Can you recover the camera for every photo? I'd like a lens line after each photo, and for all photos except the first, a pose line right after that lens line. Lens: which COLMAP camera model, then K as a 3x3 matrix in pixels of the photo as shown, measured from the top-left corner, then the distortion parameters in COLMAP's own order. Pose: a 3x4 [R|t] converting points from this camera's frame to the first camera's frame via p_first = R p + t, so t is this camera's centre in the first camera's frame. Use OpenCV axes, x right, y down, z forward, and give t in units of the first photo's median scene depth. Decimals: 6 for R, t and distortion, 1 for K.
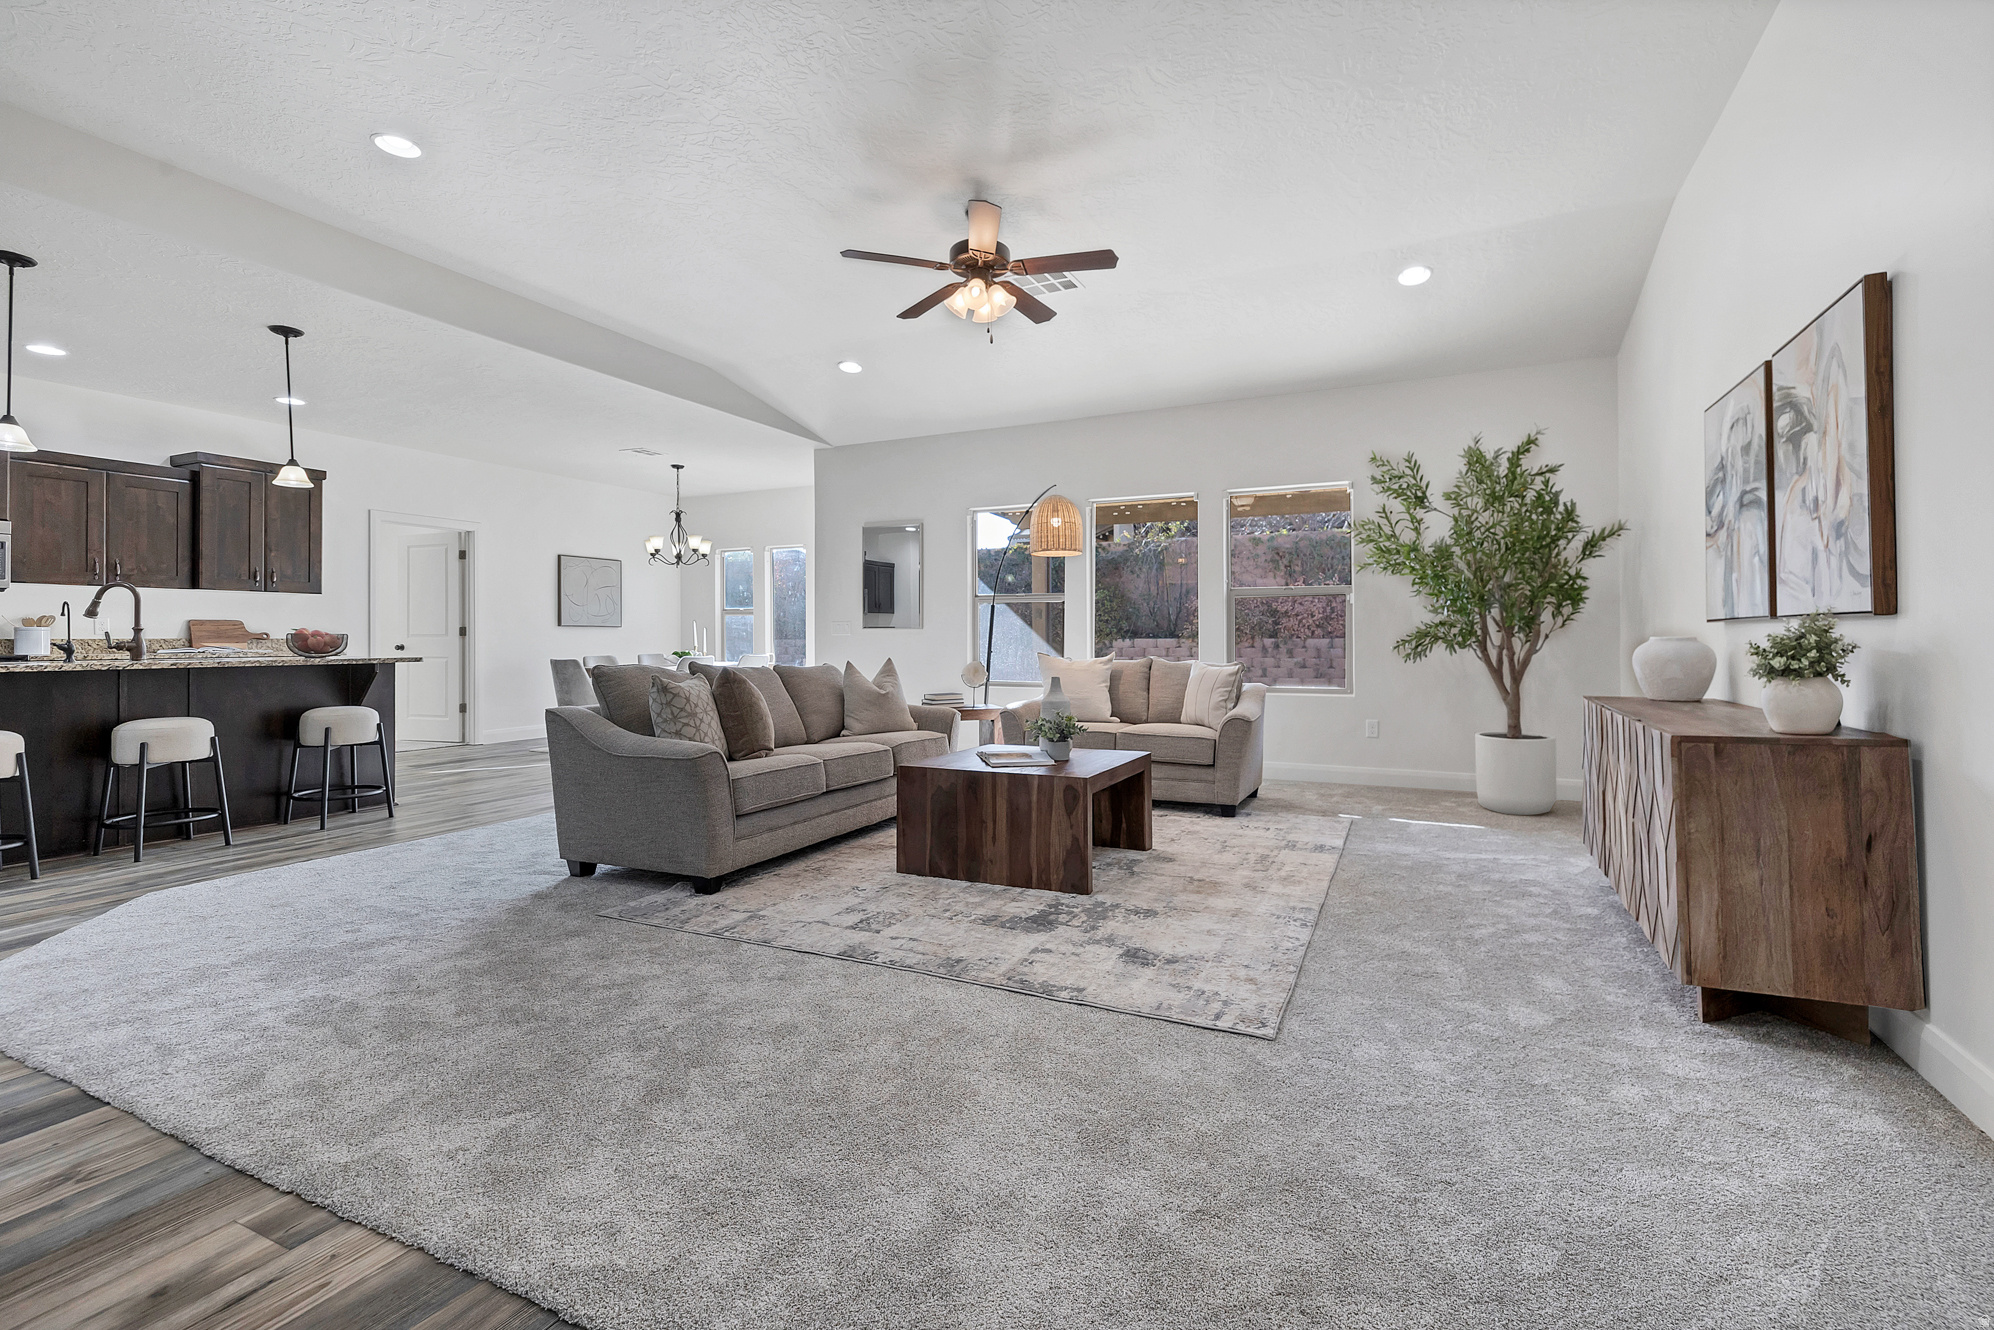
lens RADIAL K [[869.9, 0, 1009.0], [0, 869.9, 637.7], [0, 0, 1]] dist [0.000118, 0.000018]
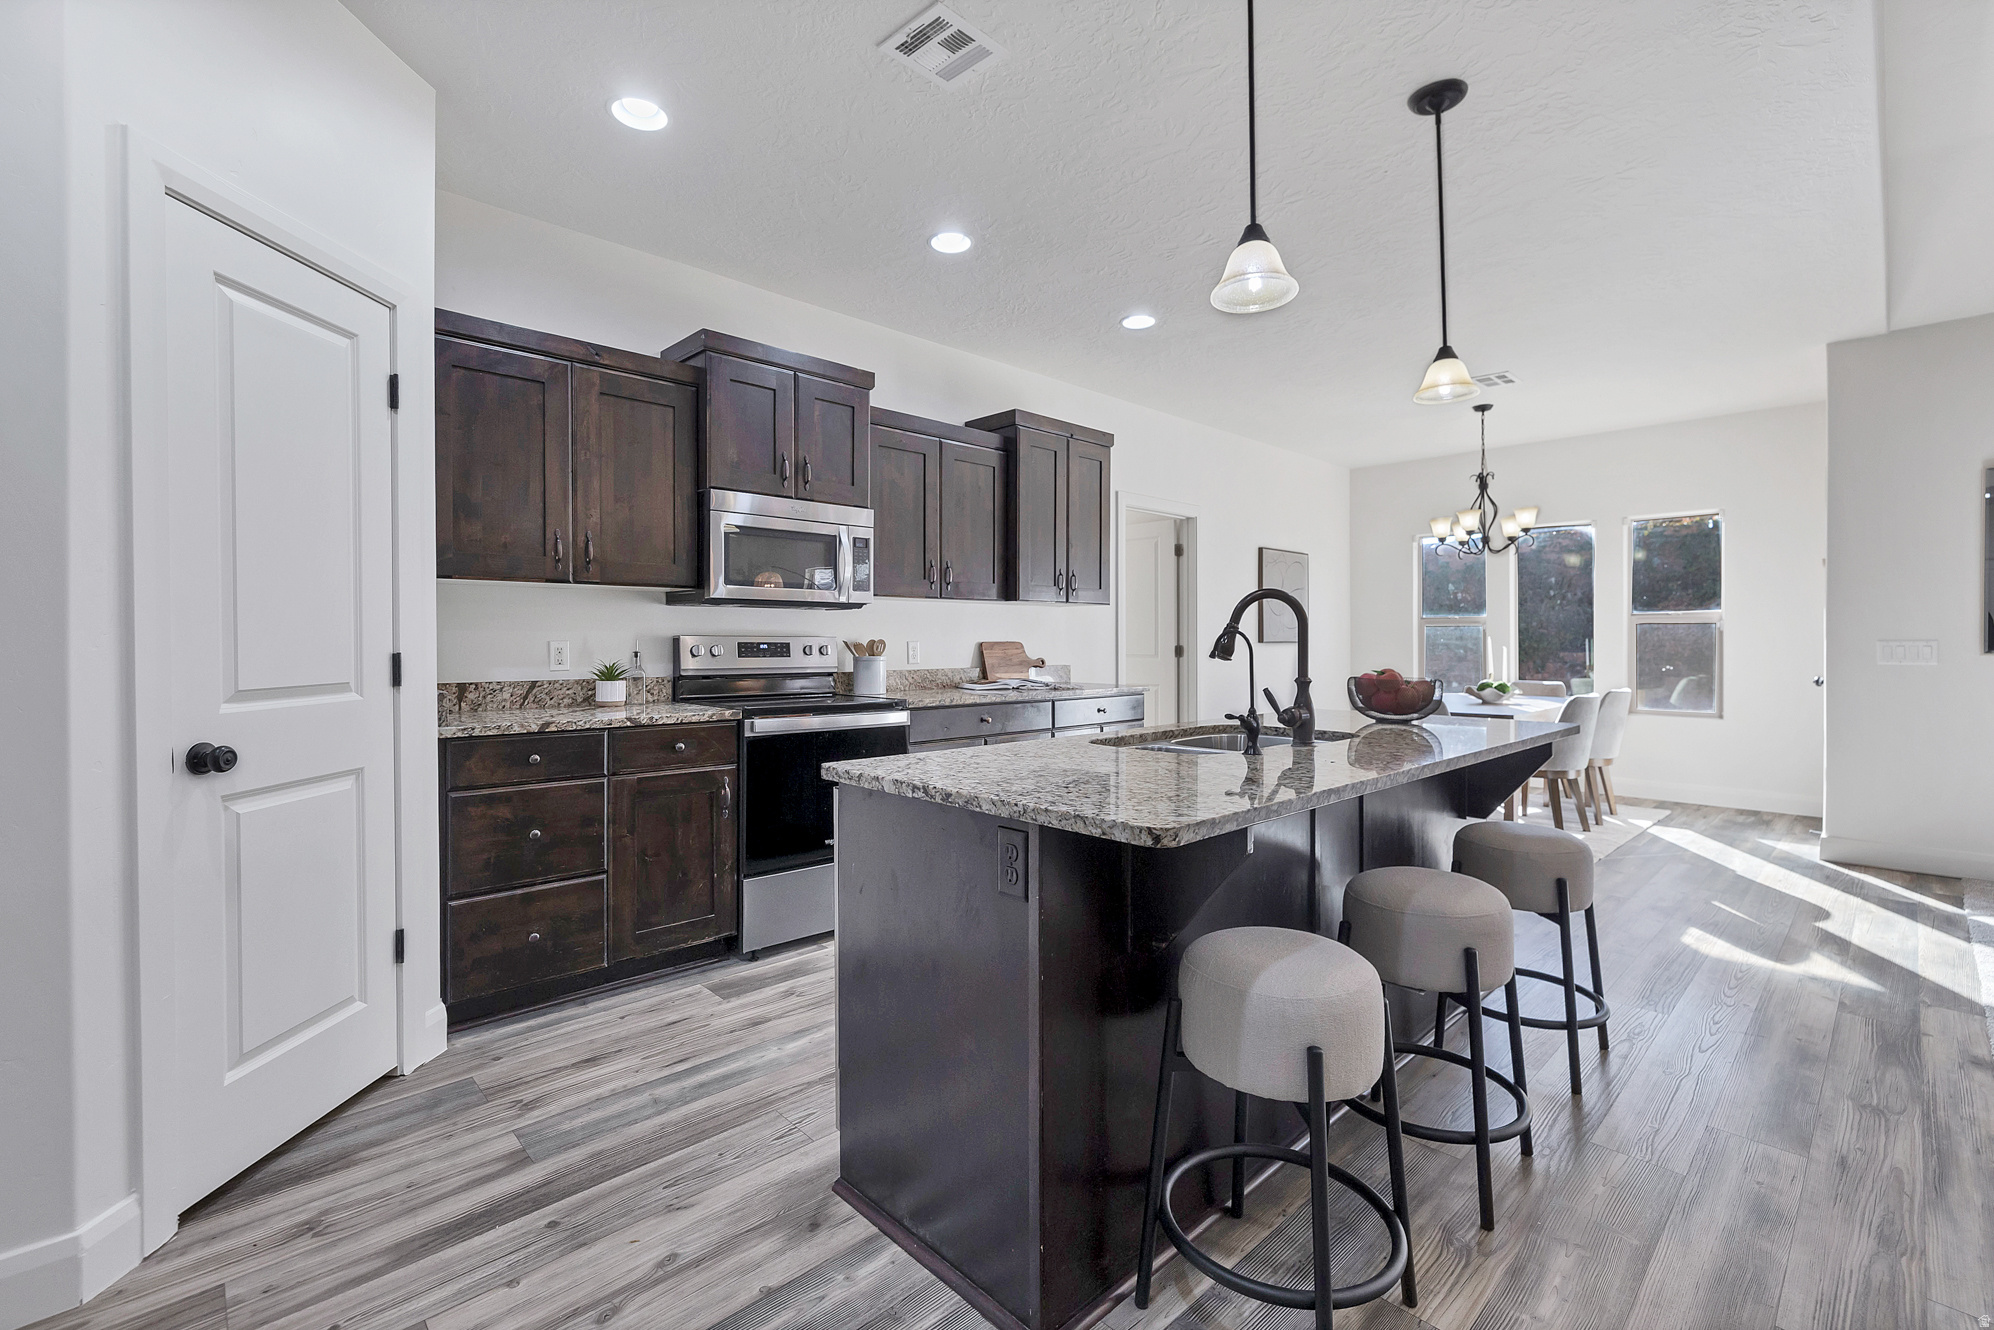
lens RADIAL K [[869.9, 0, 991.7], [0, 869.9, 644.5], [0, 0, 1]] dist [0.000118, 0.000018]
pose [[0.927646, 0.003261, -0.373447, -1.230624], [-0.001154, 0.999982, 0.005867, -0.043245], [0.373460, -0.005012, 0.927633, 0.592675]]
